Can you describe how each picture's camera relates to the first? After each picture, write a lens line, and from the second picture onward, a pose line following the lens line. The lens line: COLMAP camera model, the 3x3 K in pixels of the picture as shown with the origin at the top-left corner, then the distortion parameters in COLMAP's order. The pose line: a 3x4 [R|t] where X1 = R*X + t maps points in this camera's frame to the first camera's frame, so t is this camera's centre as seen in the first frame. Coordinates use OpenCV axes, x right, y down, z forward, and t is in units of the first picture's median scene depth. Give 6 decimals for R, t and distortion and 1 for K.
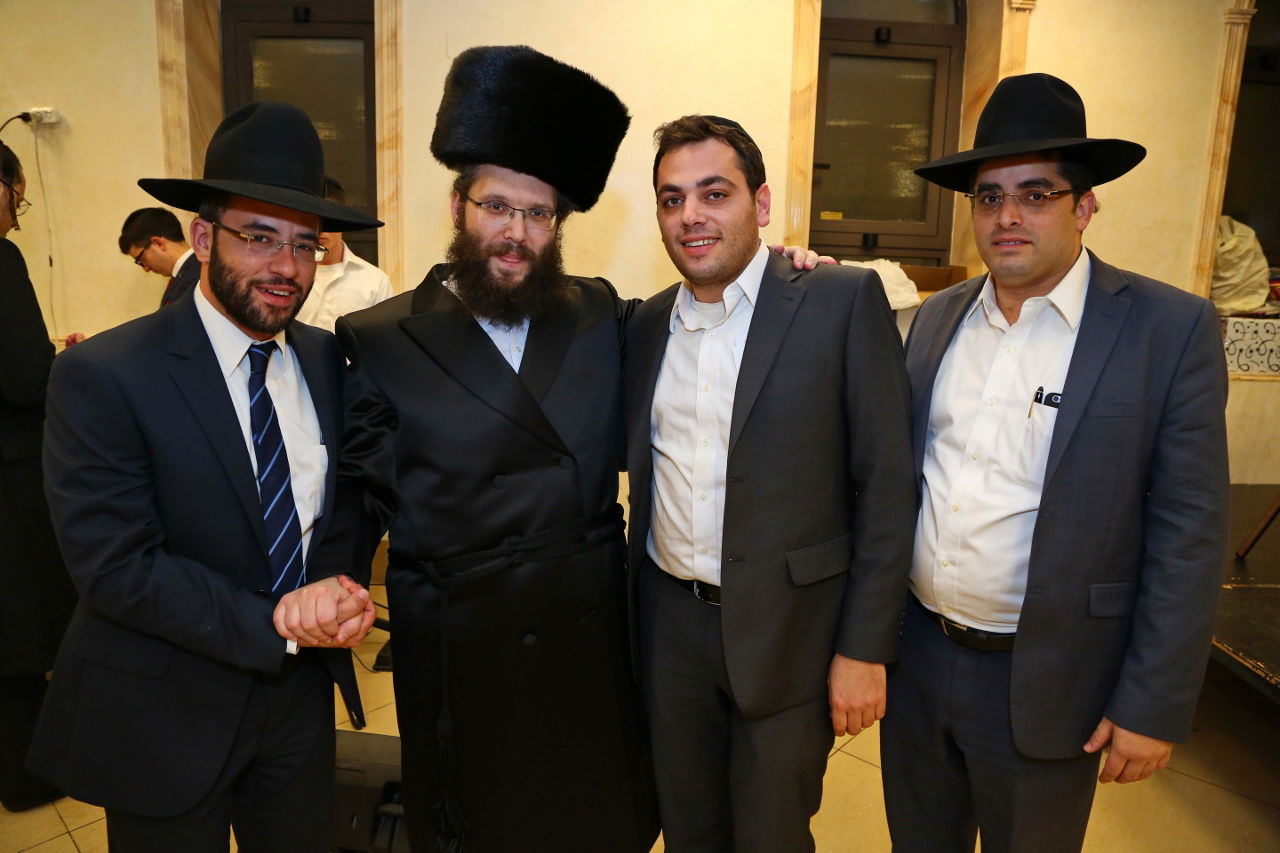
lens RADIAL K [[856.5, 0, 640.0], [0, 856.5, 426.5], [0, 0, 1]] dist [-0.121256, 0.055966]
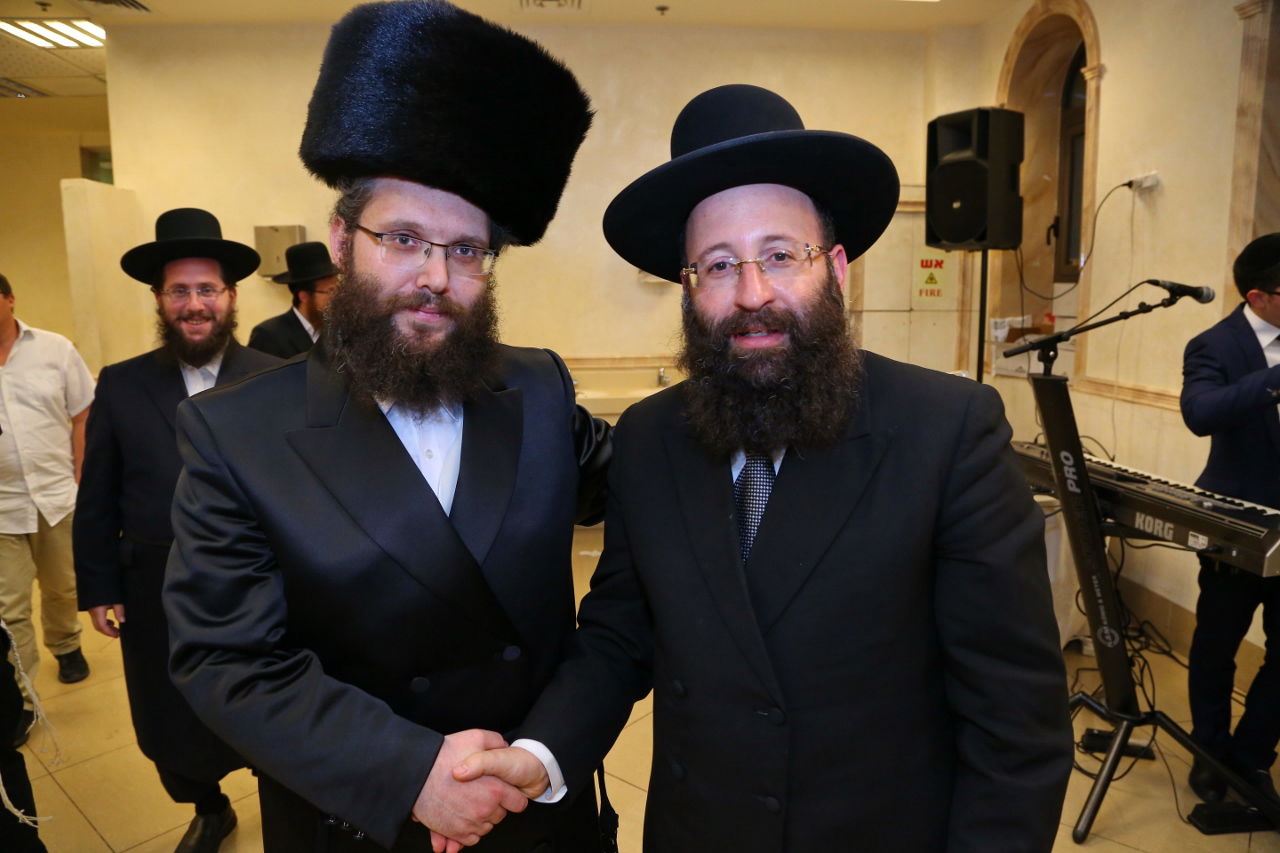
lens RADIAL K [[856.5, 0, 640.0], [0, 856.5, 426.5], [0, 0, 1]] dist [-0.121256, 0.055966]
pose [[0.060438, 0.133838, -0.989159, 0.330170], [-0.203585, 0.971792, 0.119050, -0.057495], [0.977190, 0.194183, 0.085981, 0.301713]]
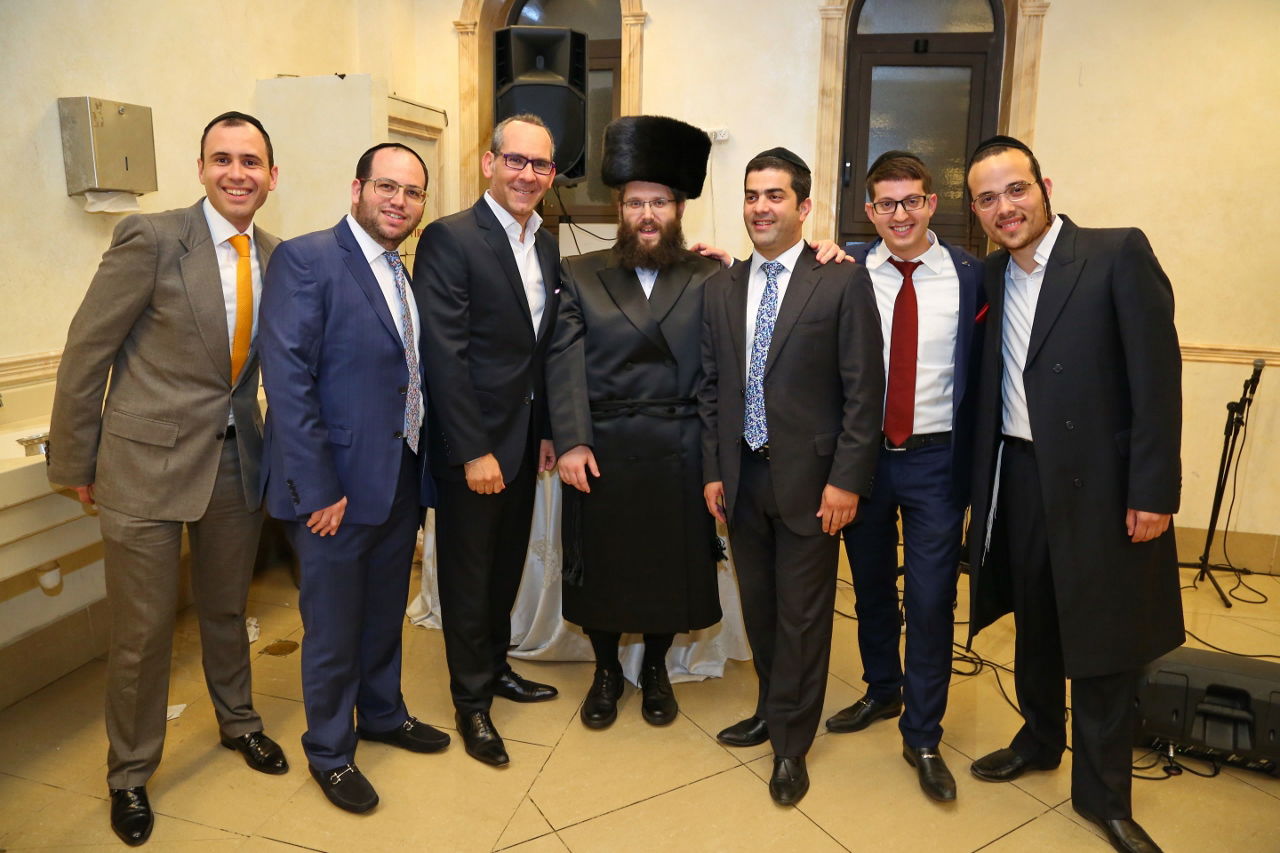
lens RADIAL K [[856.5, 0, 640.0], [0, 856.5, 426.5], [0, 0, 1]] dist [-0.121256, 0.055966]
pose [[0.960300, 0.052645, -0.273957, -0.465788], [-0.053741, 0.998549, 0.003510, 0.048498], [0.273744, 0.011352, 0.961736, -0.224113]]
